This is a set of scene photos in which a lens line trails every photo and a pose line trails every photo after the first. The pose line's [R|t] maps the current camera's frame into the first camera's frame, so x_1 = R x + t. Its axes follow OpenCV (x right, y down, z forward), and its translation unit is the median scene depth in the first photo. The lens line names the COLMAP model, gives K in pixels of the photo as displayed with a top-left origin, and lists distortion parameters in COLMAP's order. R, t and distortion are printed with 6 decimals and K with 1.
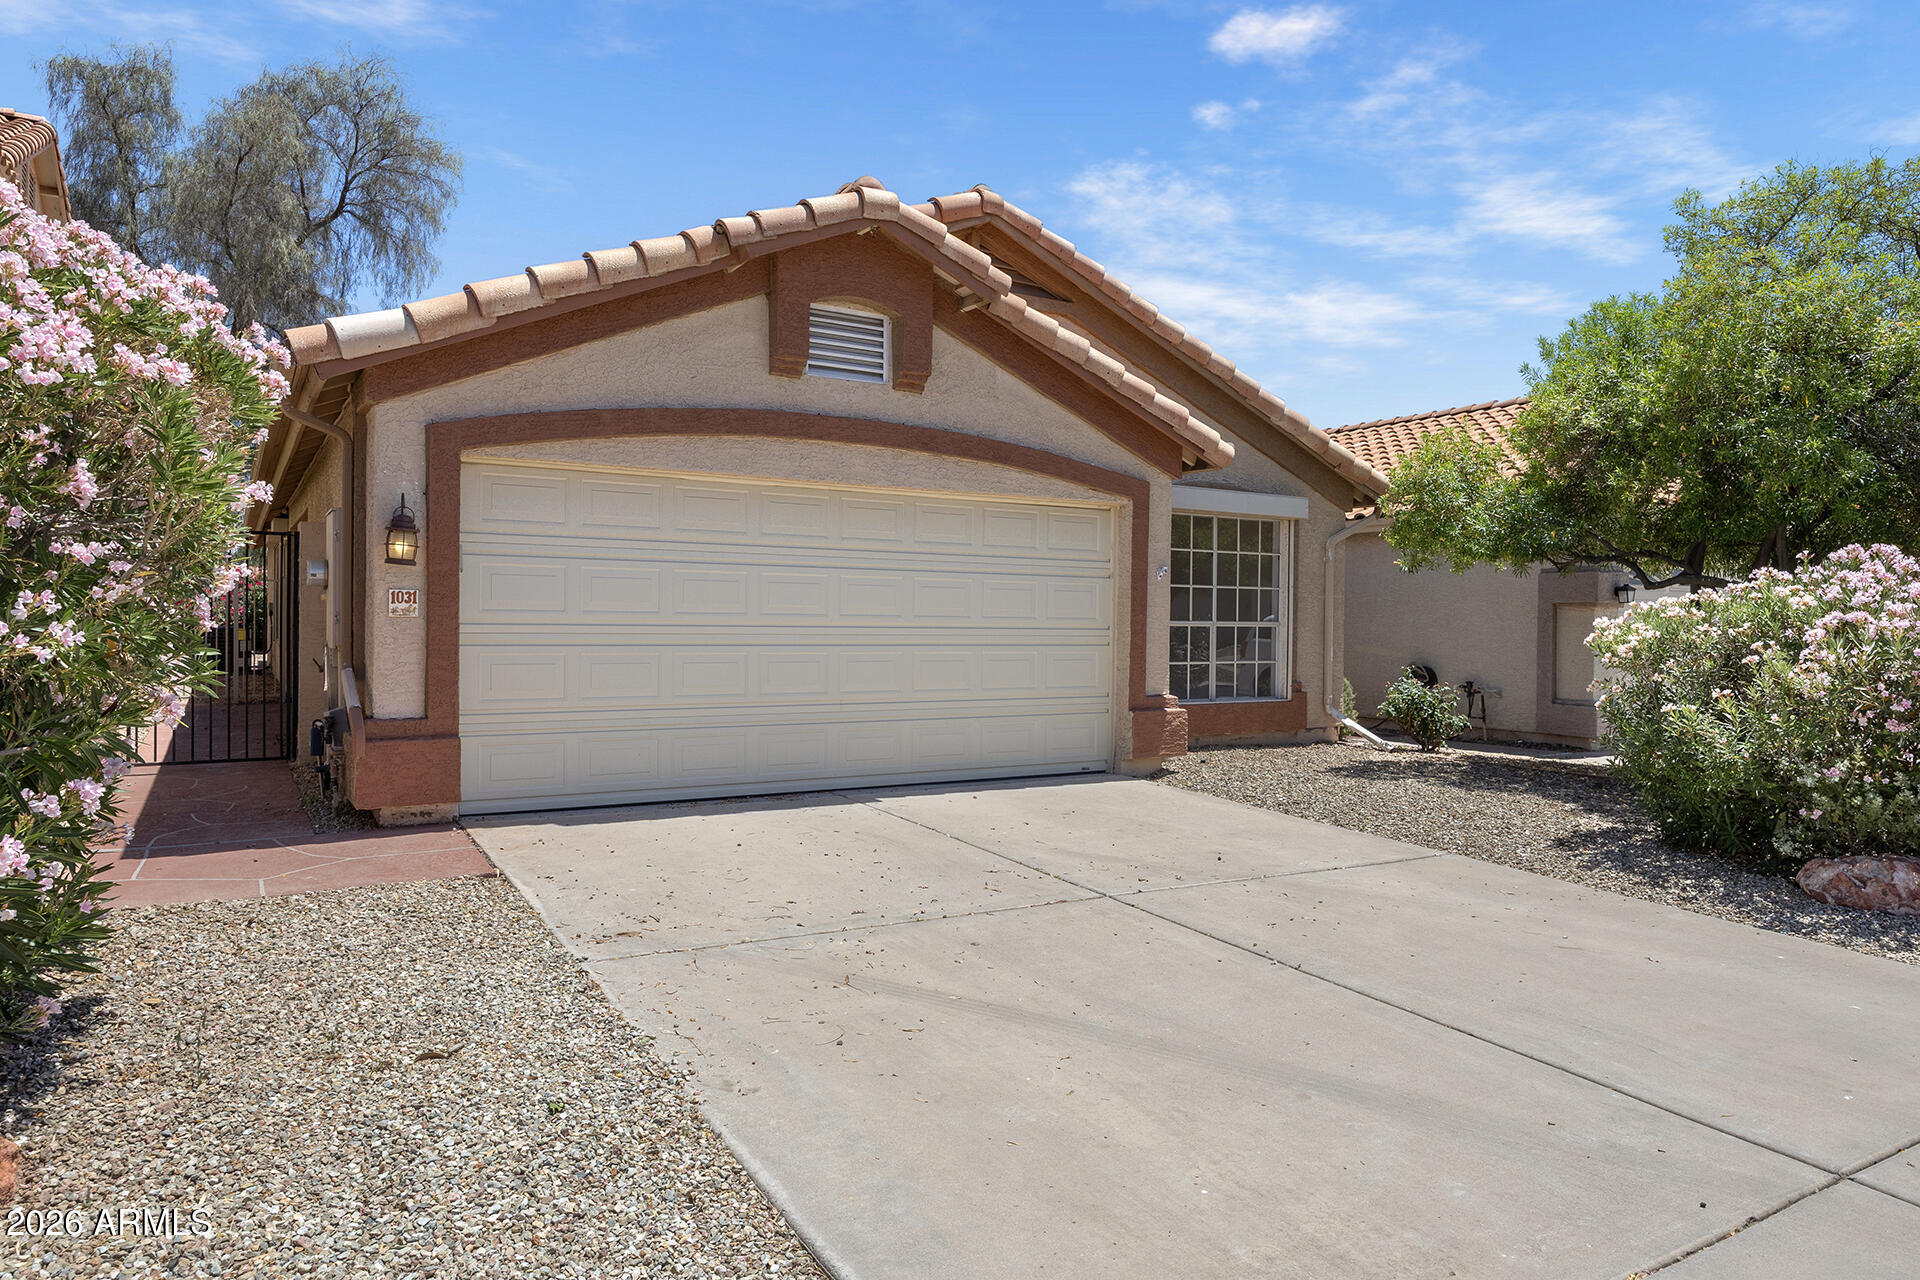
lens RADIAL K [[1212.9, 0, 962.7], [0, 1212.9, 624.8], [0, 0, 1]] dist [-0.000536, -0.000065]
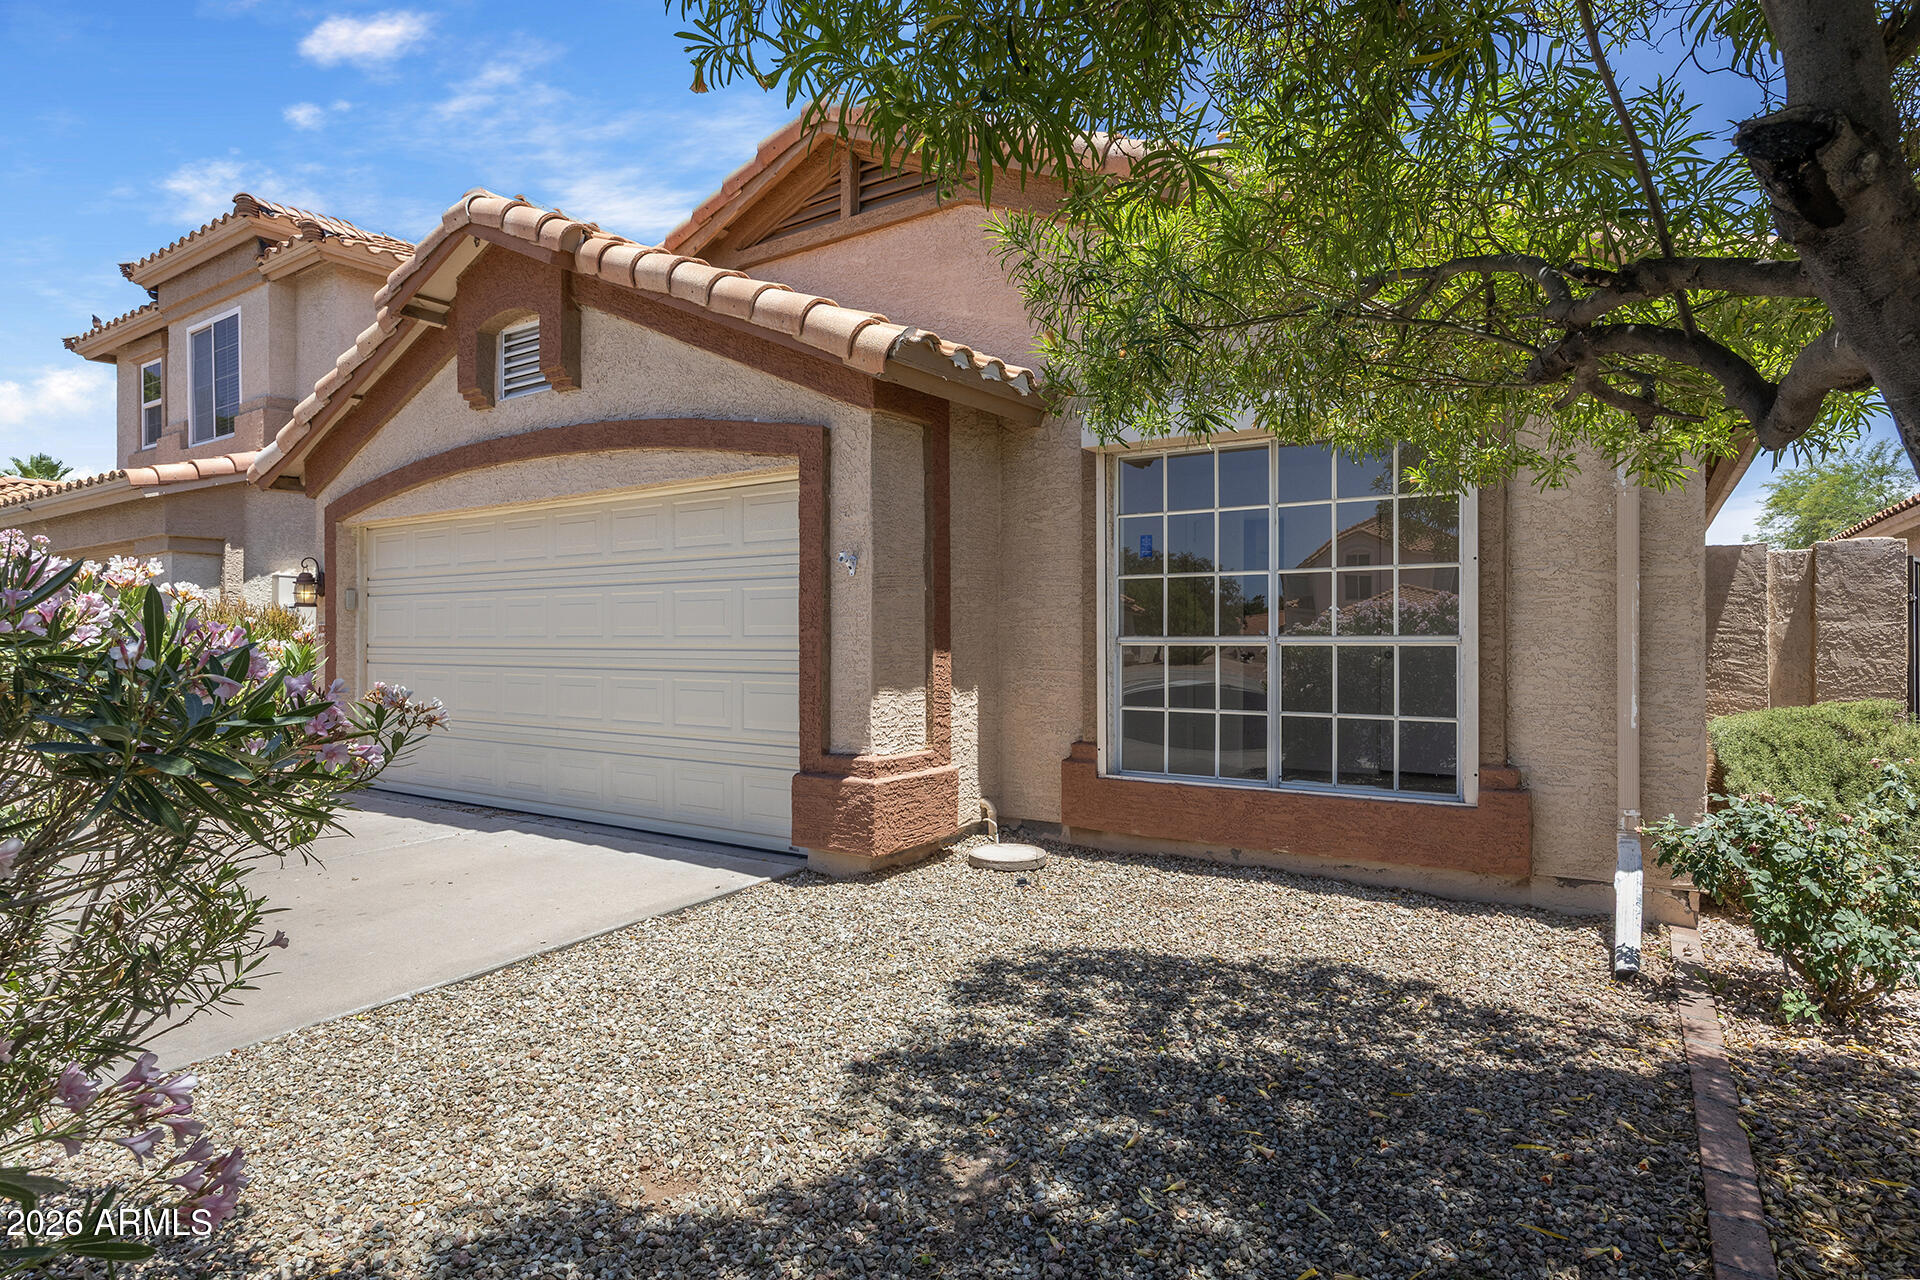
lens RADIAL K [[1021.6, 0, 960.0], [0, 1021.6, 640.0], [0, 0, 1]] dist [-0.003133, -0.001069]
pose [[0.420235, -0.010264, -0.907357, 0.773433], [0.002257, 0.999945, -0.010266, 0.003782], [0.907412, 0.002266, 0.420235, 0.947749]]
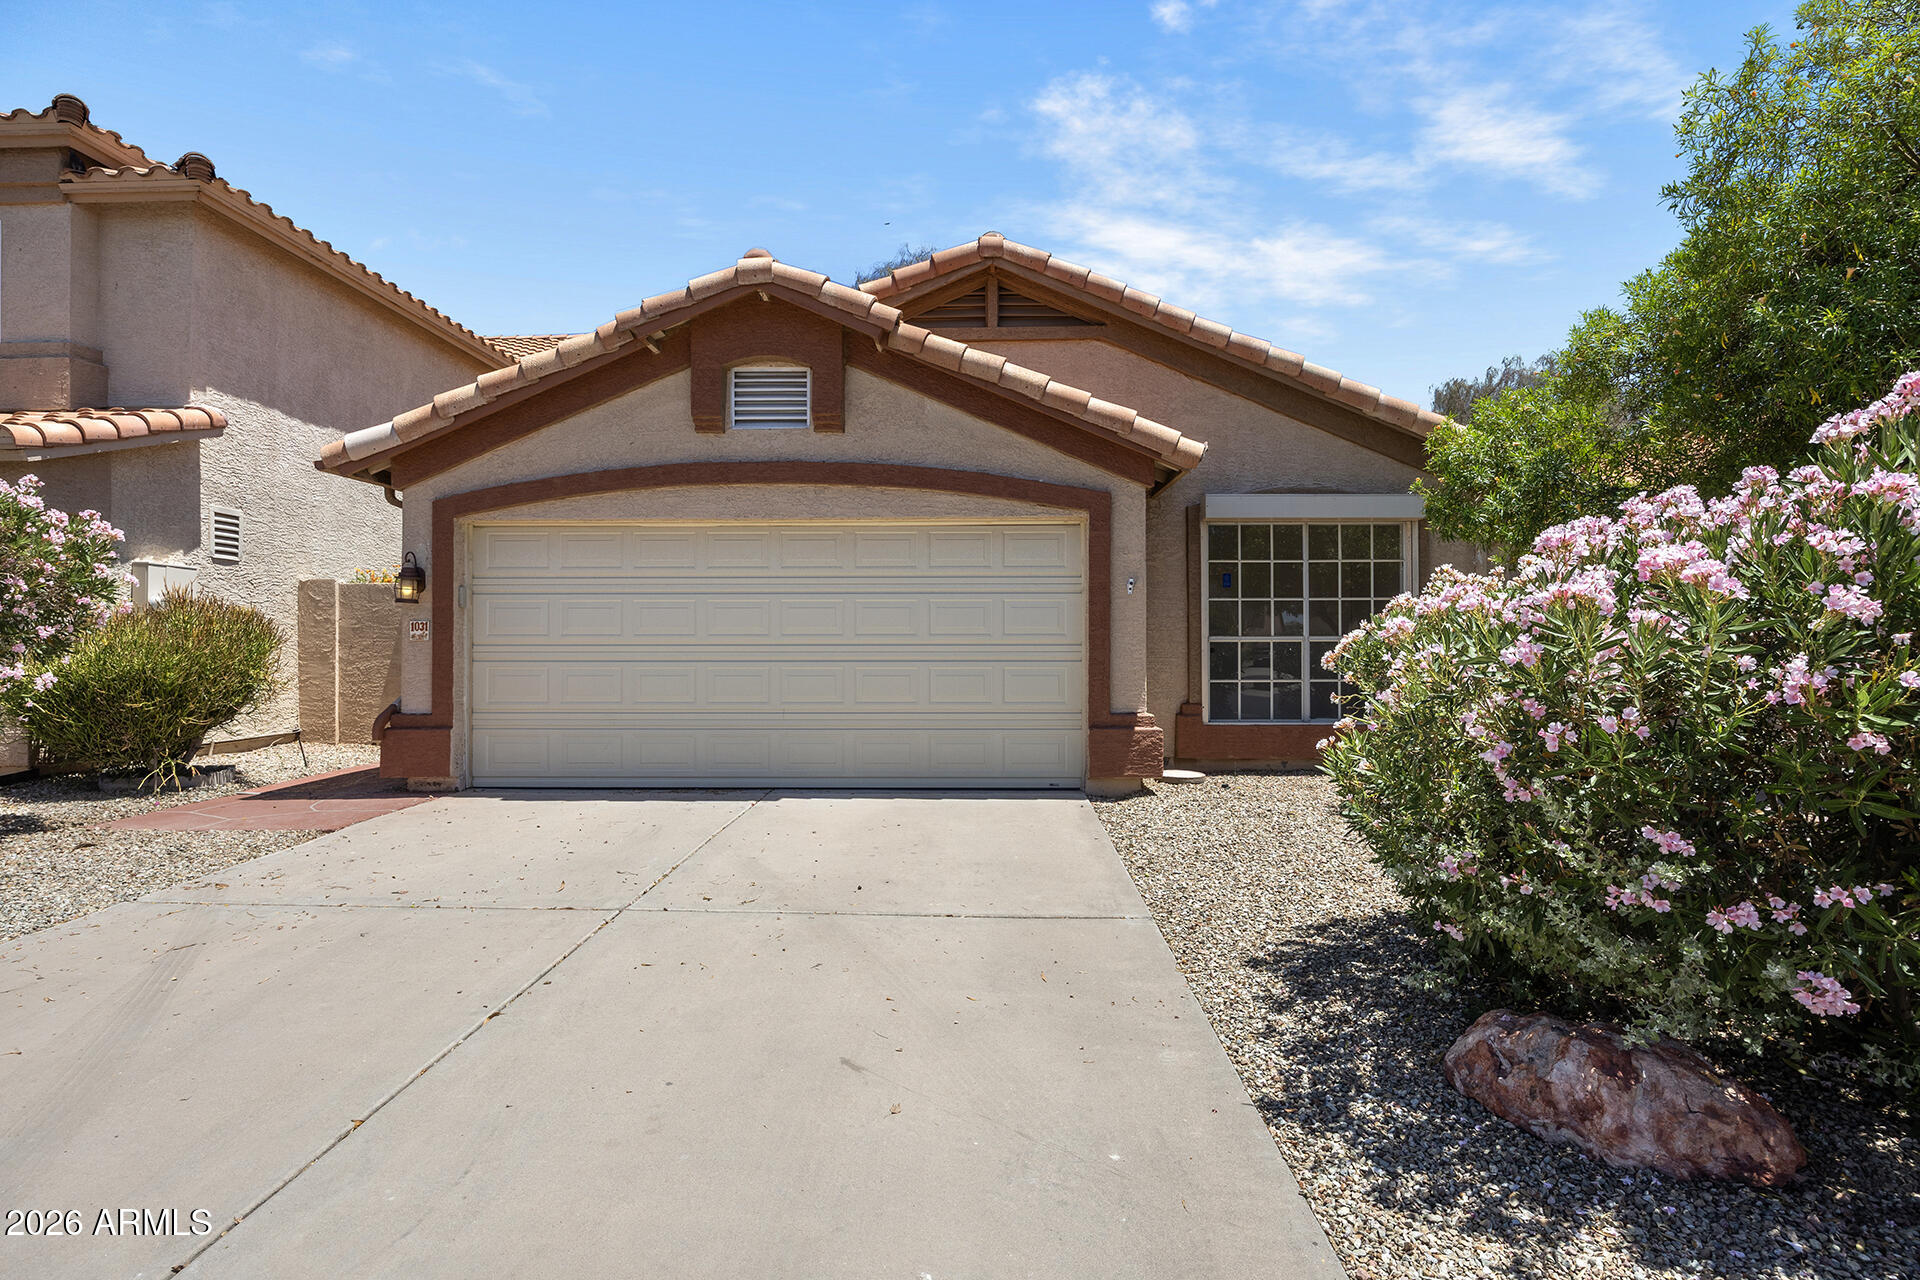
lens RADIAL K [[962.2, 0, 955.7], [0, 962.2, 631.0], [0, 0, 1]] dist [-0.006603, -0.000044]
pose [[0.841960, -0.020507, -0.539151, 0.523939], [0.009128, 0.999676, -0.023769, 0.011515], [0.539463, 0.015091, 0.841874, 0.325618]]
